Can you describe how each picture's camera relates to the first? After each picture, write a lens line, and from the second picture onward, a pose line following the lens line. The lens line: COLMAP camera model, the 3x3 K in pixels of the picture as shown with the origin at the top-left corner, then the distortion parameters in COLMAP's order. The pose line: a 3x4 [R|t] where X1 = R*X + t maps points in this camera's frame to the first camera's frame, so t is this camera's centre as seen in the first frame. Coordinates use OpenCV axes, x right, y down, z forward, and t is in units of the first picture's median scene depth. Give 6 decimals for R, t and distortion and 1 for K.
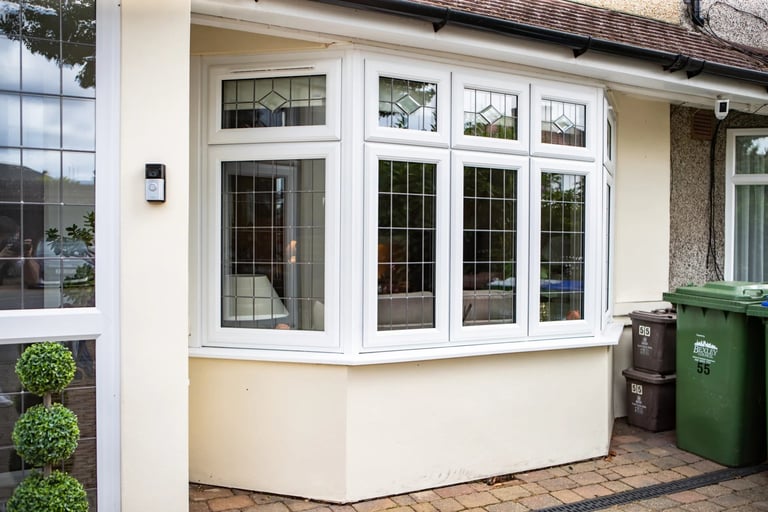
lens RADIAL K [[696.4, 0, 384.0], [0, 696.4, 256.0], [0, 0, 1]] dist [-0.022079, -0.001542]
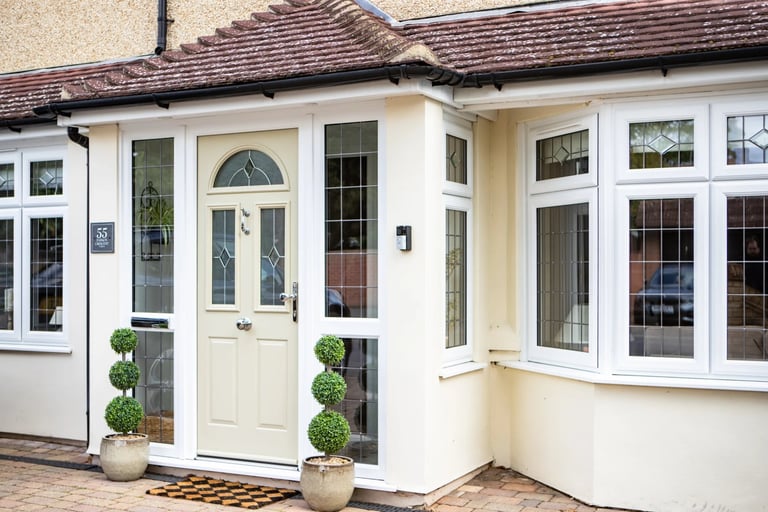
lens RADIAL K [[965.8, 0, 383.4], [0, 965.8, 270.4], [0, 0, 1]] dist [-0.009779, 0.004896]
pose [[0.590020, -0.007971, -0.807349, 0.967089], [-0.005500, 0.999888, -0.013892, -0.003842], [0.807370, 0.012636, 0.589910, -0.200680]]
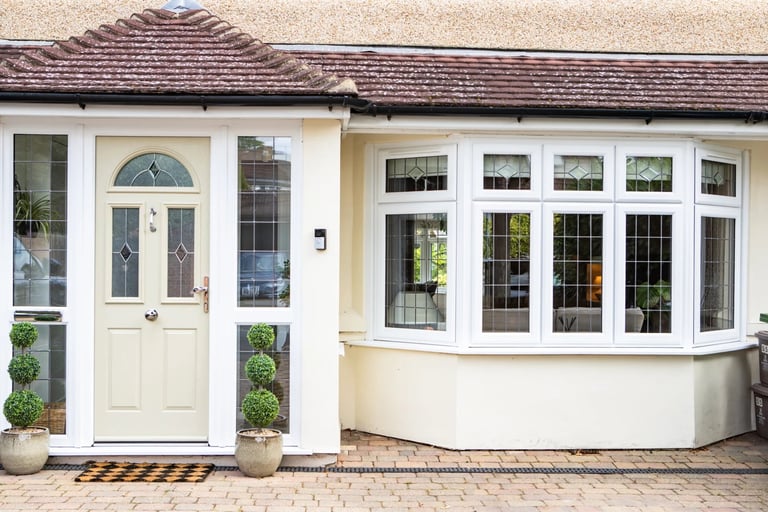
lens RADIAL K [[930.3, 0, 384.0], [0, 930.3, 256.0], [0, 0, 1]] dist [0.007158, 0.017194]
pose [[0.909189, 0.000112, -0.416384, 0.589416], [-0.006117, 0.999896, -0.013087, -0.022710], [0.416339, 0.014446, 0.909095, -0.801267]]
